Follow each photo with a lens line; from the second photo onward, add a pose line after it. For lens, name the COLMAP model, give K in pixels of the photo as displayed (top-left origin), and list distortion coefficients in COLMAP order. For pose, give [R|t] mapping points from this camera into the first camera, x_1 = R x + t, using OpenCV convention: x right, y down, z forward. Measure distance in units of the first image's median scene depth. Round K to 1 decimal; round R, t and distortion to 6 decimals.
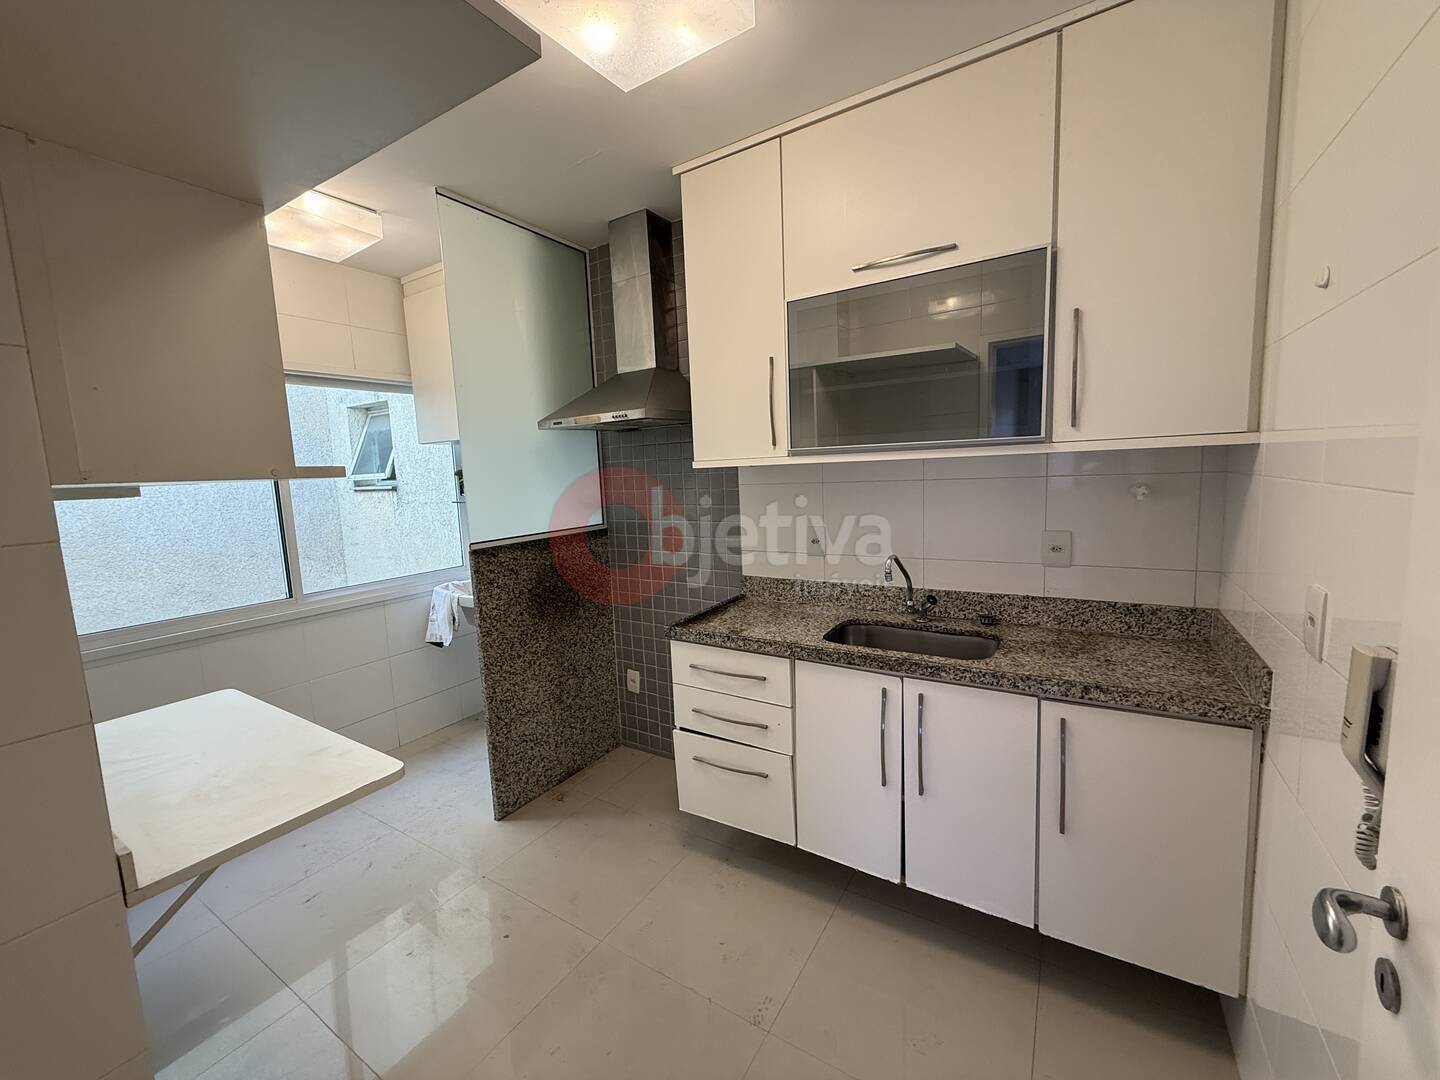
lens RADIAL K [[574.2, 0, 712.6], [0, 574.2, 537.2], [0, 0, 1]] dist [0.001469, -0.000511]
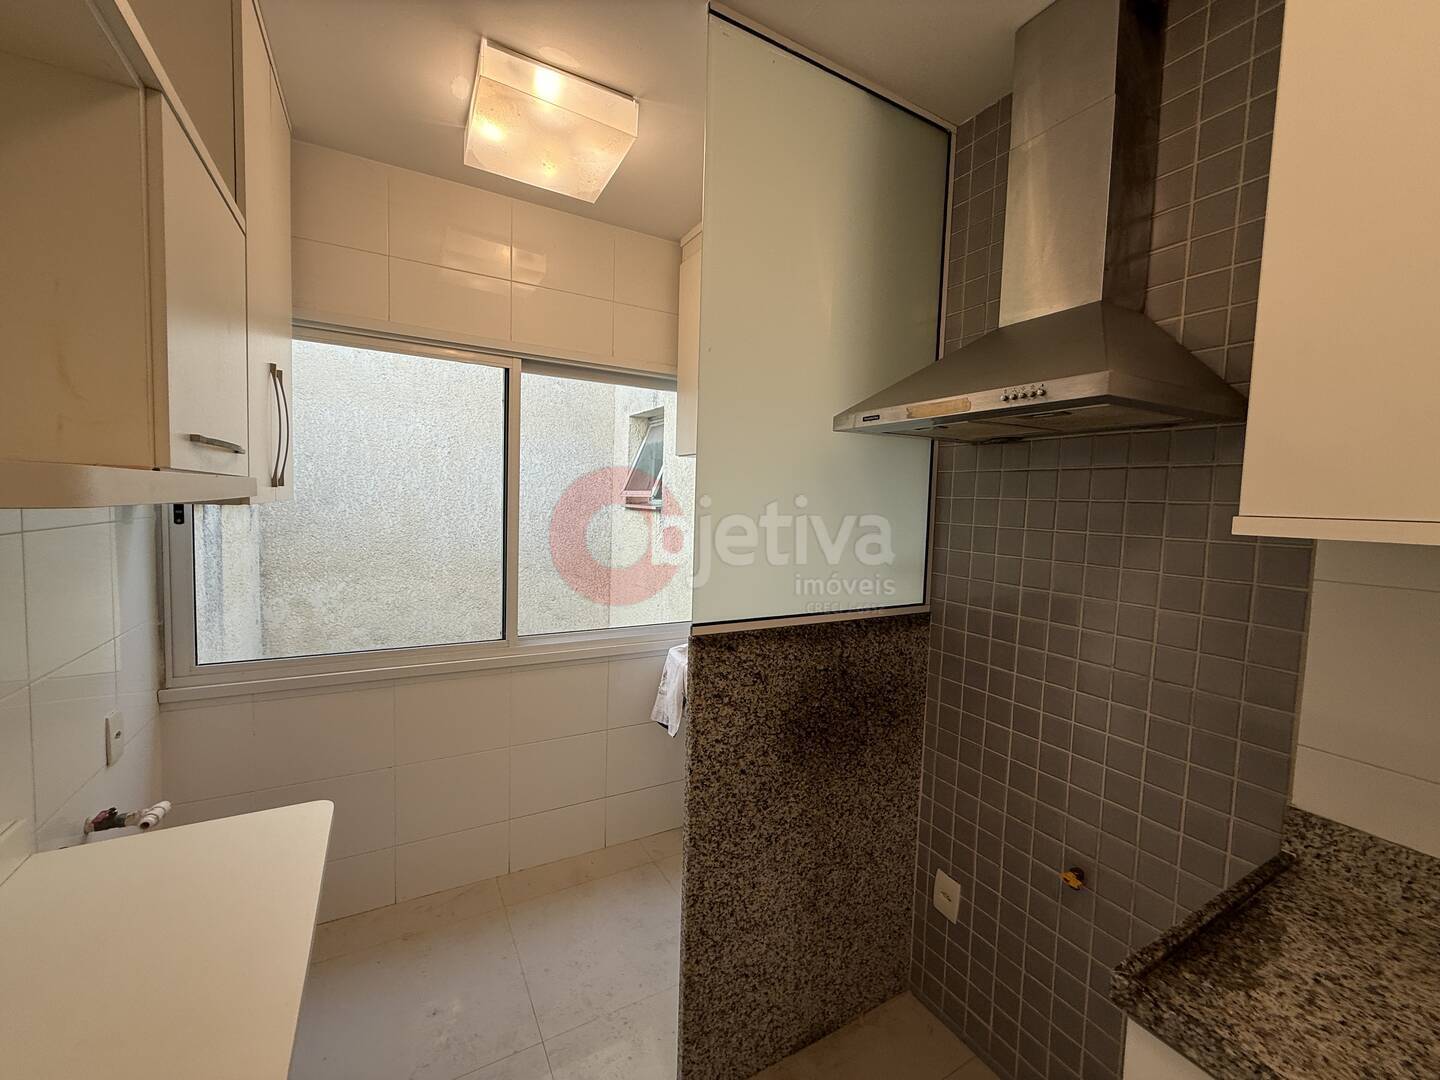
lens RADIAL K [[574.2, 0, 715.2], [0, 574.2, 538.5], [0, 0, 1]] dist [0.001469, -0.000511]
pose [[0.882308, 0.102397, -0.459399, -0.133292], [-0.123786, 0.992170, -0.016592, -0.059819], [0.454103, 0.071507, 0.888075, 0.446012]]
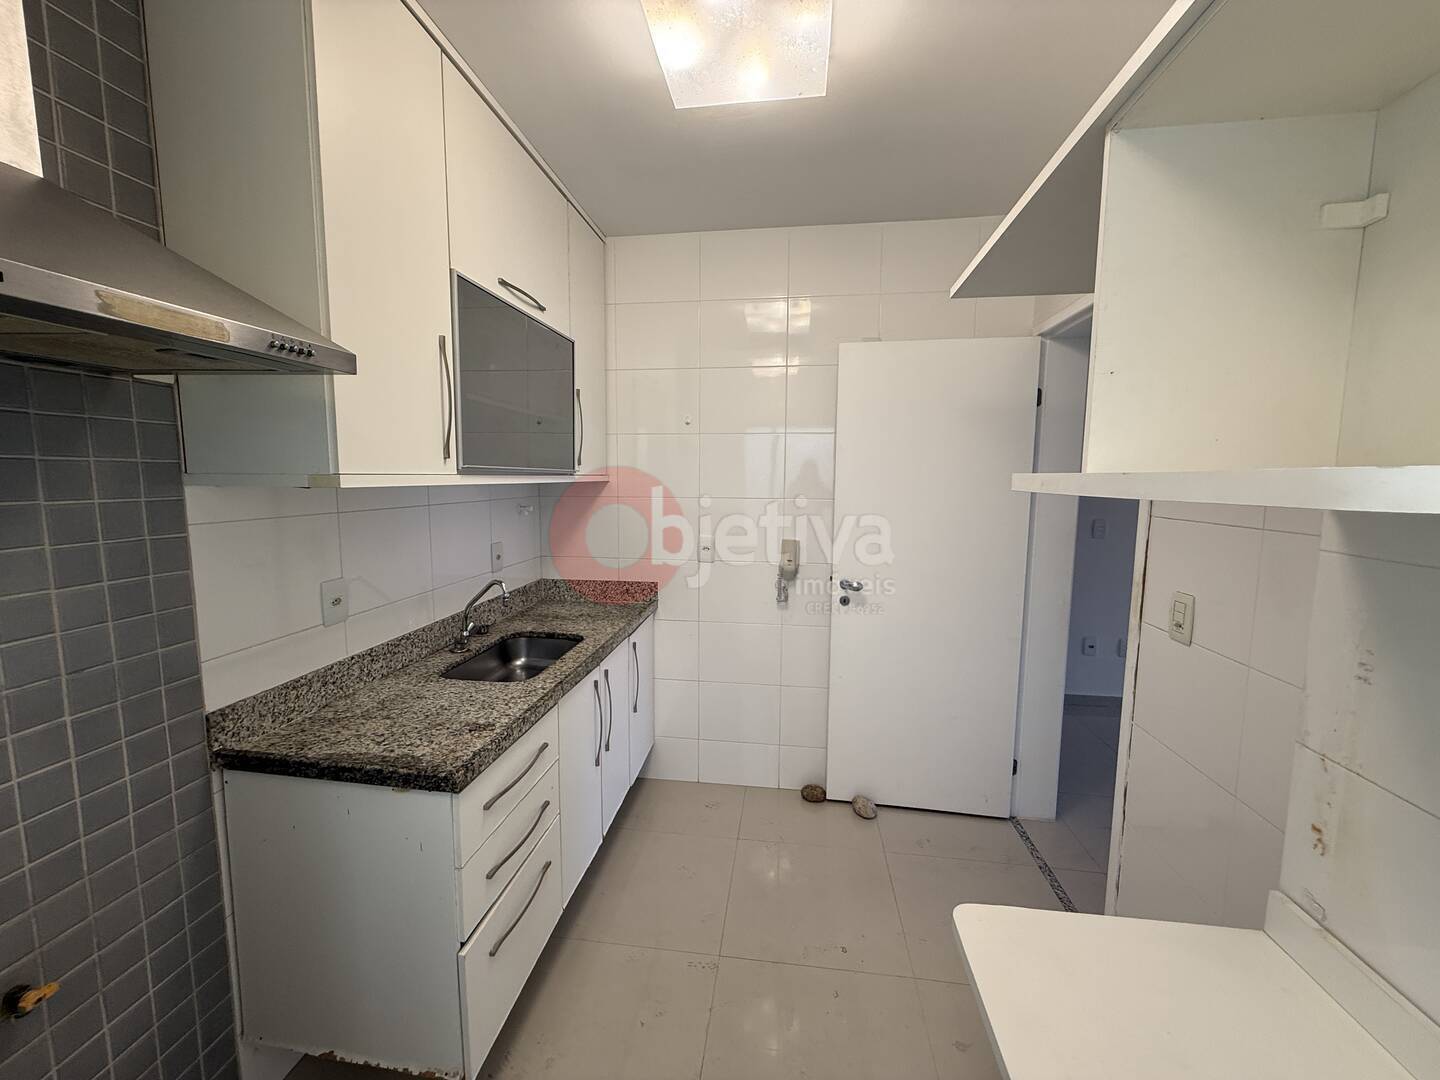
lens RADIAL K [[574.2, 0, 713.4], [0, 574.2, 538.6], [0, 0, 1]] dist [0.001469, -0.000511]
pose [[-0.410686, -0.059276, 0.909848, -0.536548], [0.118424, 0.985964, 0.117689, -0.081685], [-0.904054, 0.156081, -0.397902, 0.773288]]
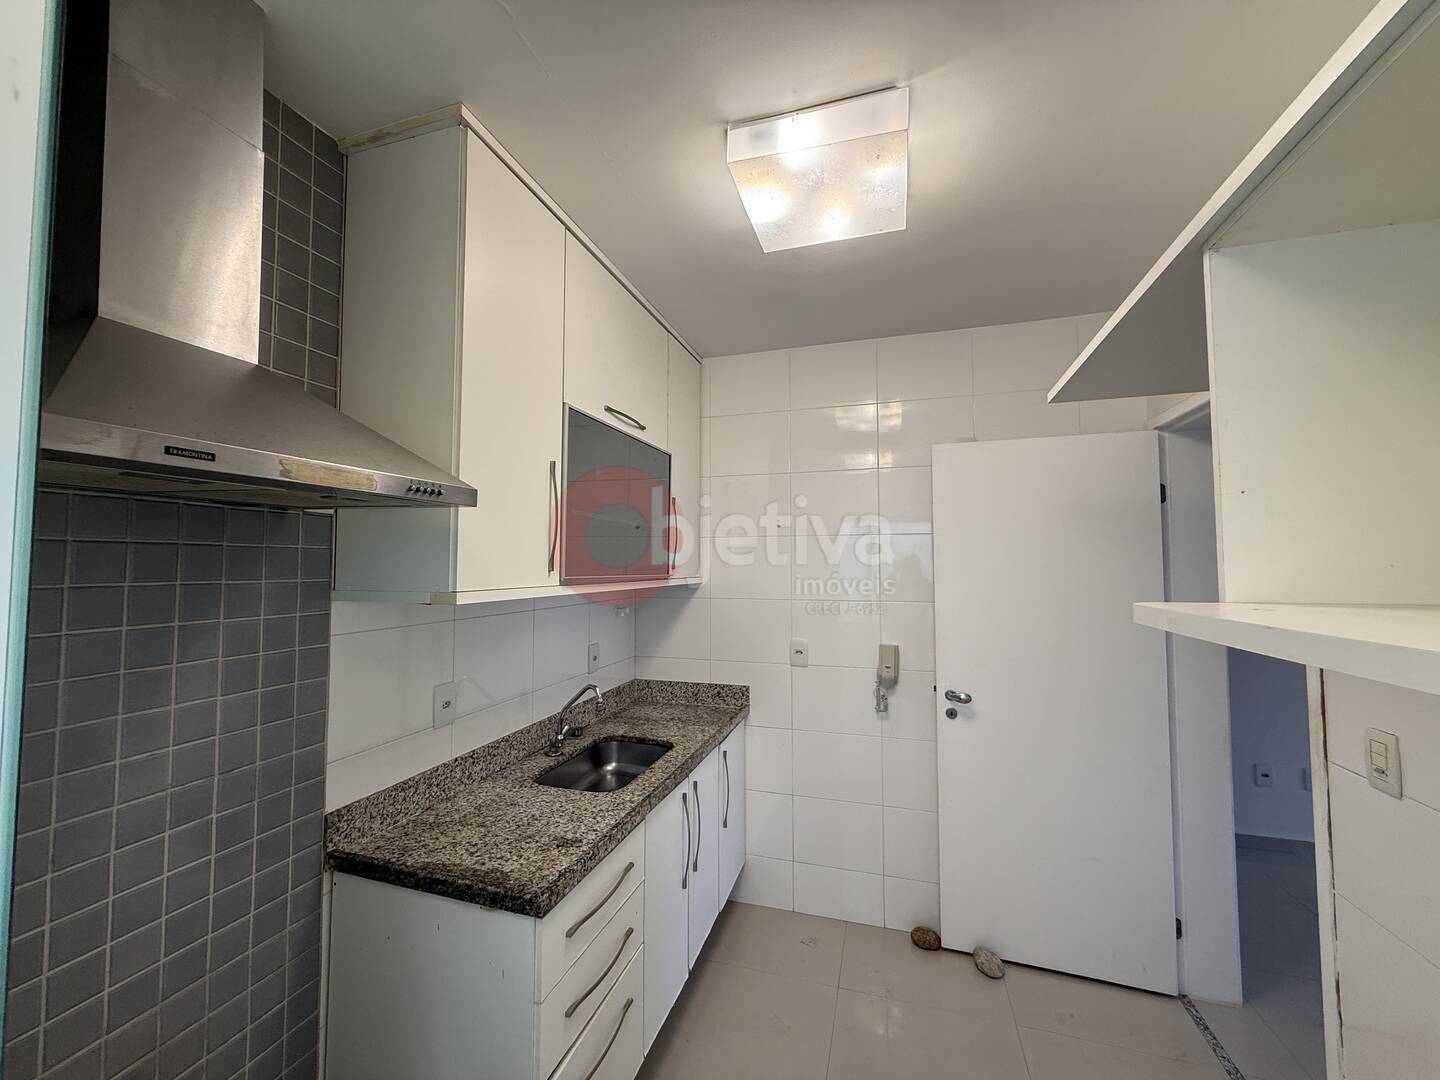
lens RADIAL K [[574.2, 0, 713.6], [0, 574.2, 539.4], [0, 0, 1]] dist [0.001469, -0.000511]
pose [[-0.256492, 0.085911, 0.962721, -0.539236], [0.124576, 0.990673, -0.055216, -0.102401], [-0.958485, 0.105769, -0.264802, 0.765851]]
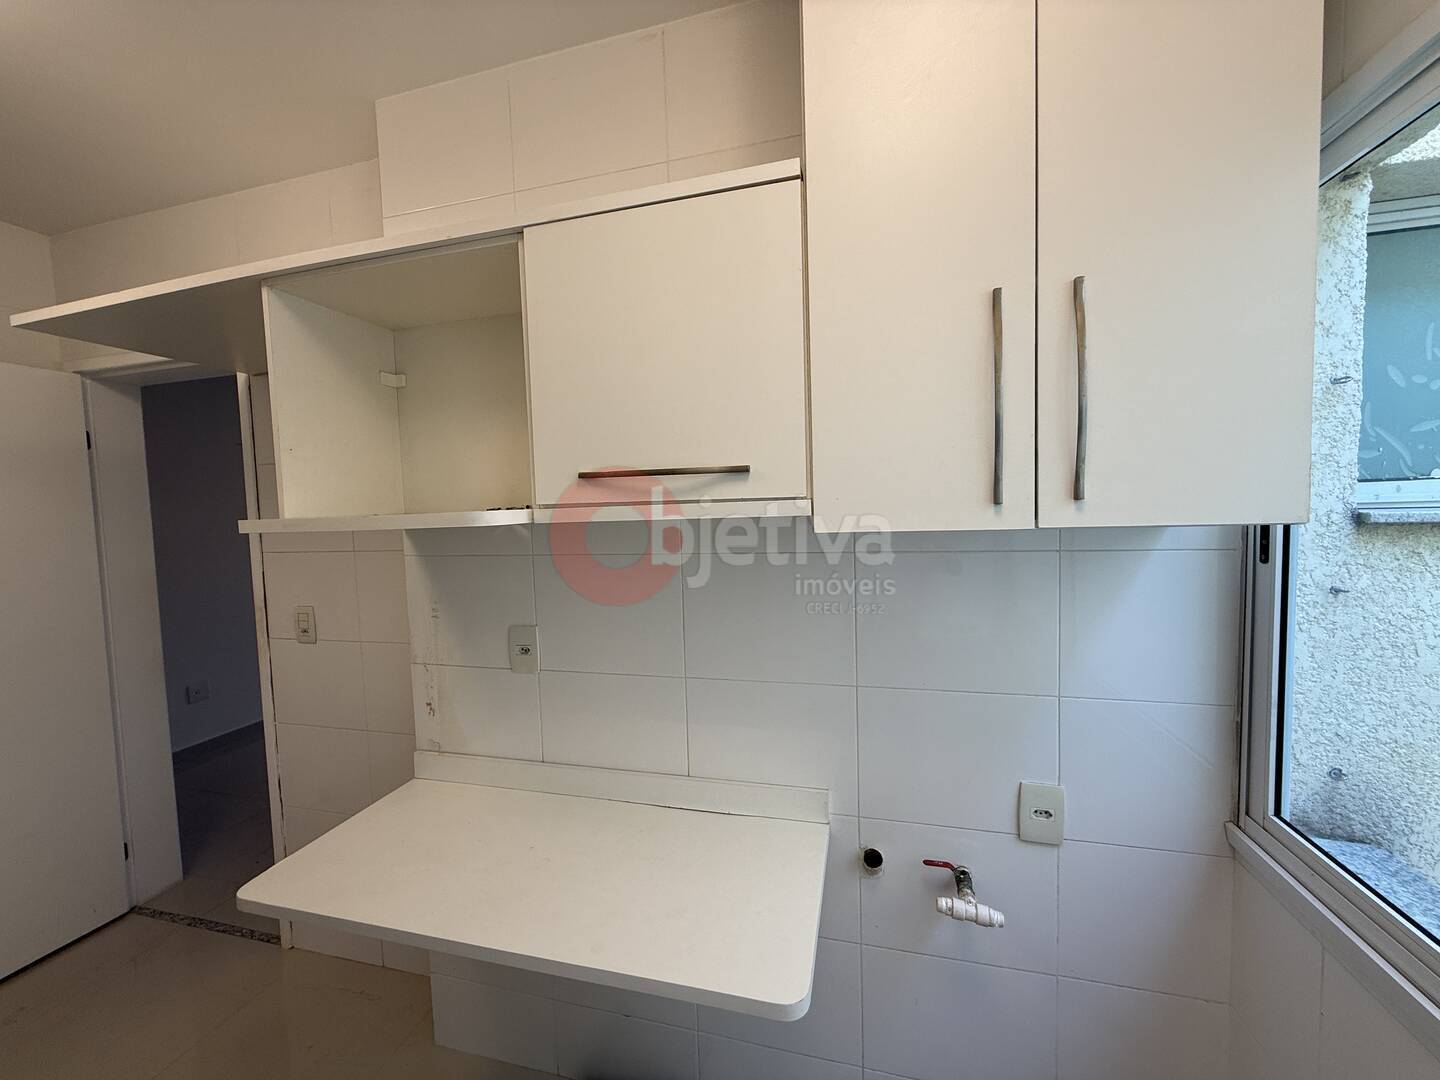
lens RADIAL K [[574.2, 0, 713.1], [0, 574.2, 539.3], [0, 0, 1]] dist [0.001469, -0.000511]
pose [[-0.950976, 0.092909, -0.294980, -0.512941], [0.039238, 0.982346, 0.182911, -0.109161], [0.306767, 0.162369, -0.937833, 0.985969]]
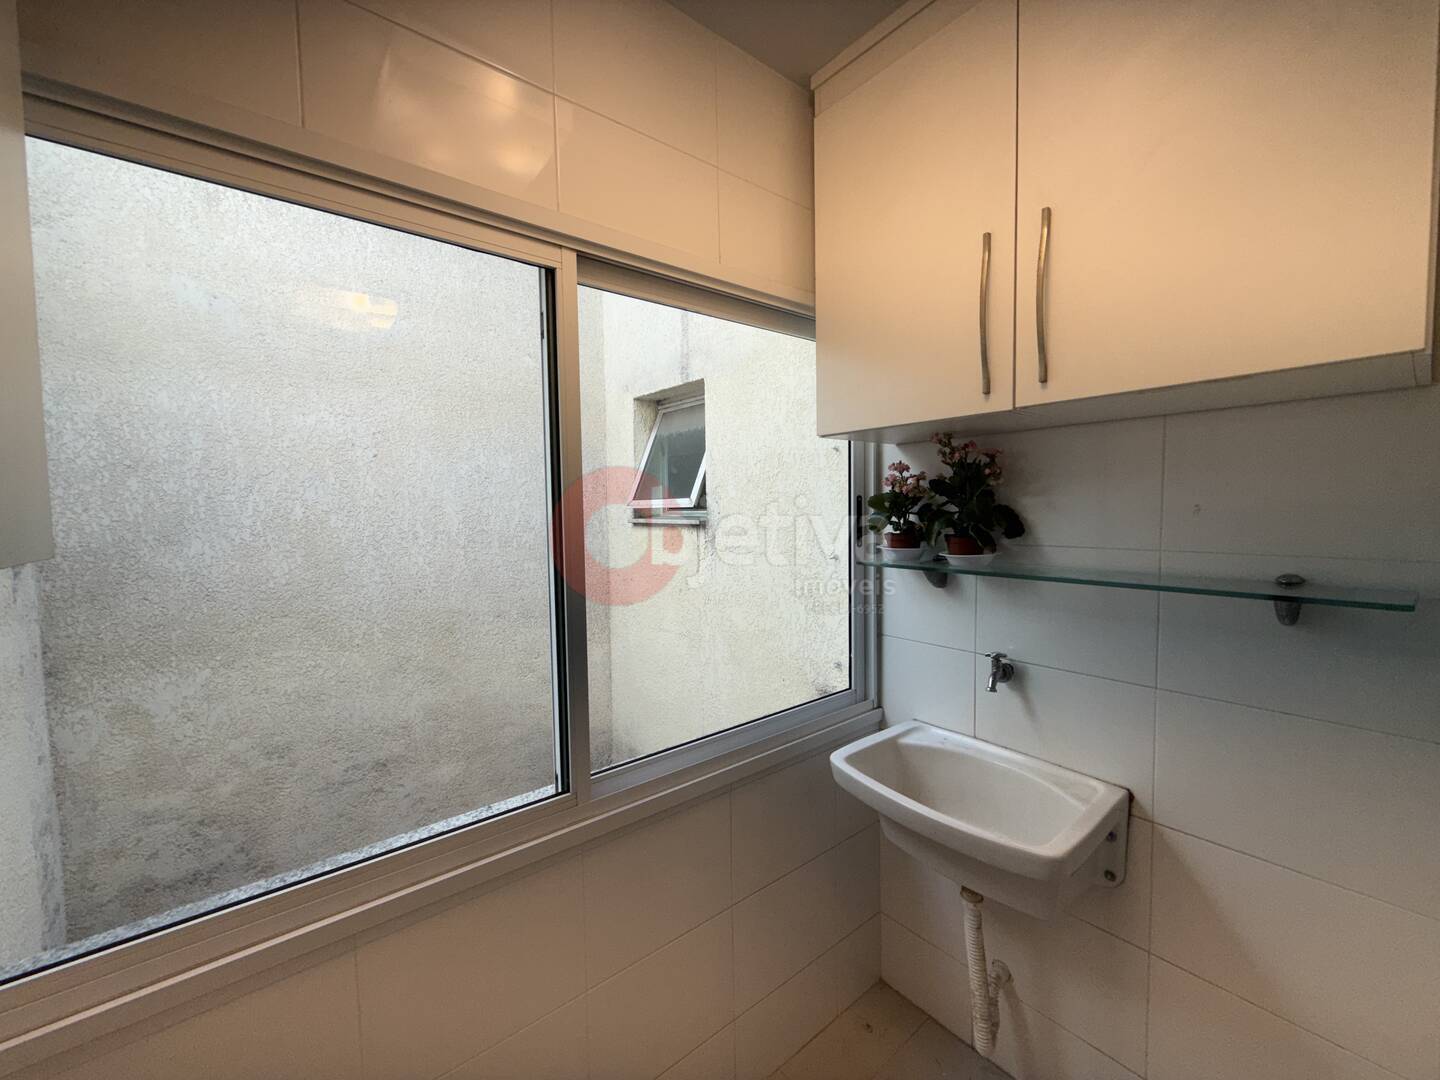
lens RADIAL K [[574.2, 0, 716.6], [0, 574.2, 538.2], [0, 0, 1]] dist [0.001469, -0.000511]
pose [[0.948621, 0.044925, -0.313211, -0.545655], [-0.060712, 0.997320, -0.040828, -0.072412], [0.310537, 0.057746, 0.948806, 0.675371]]
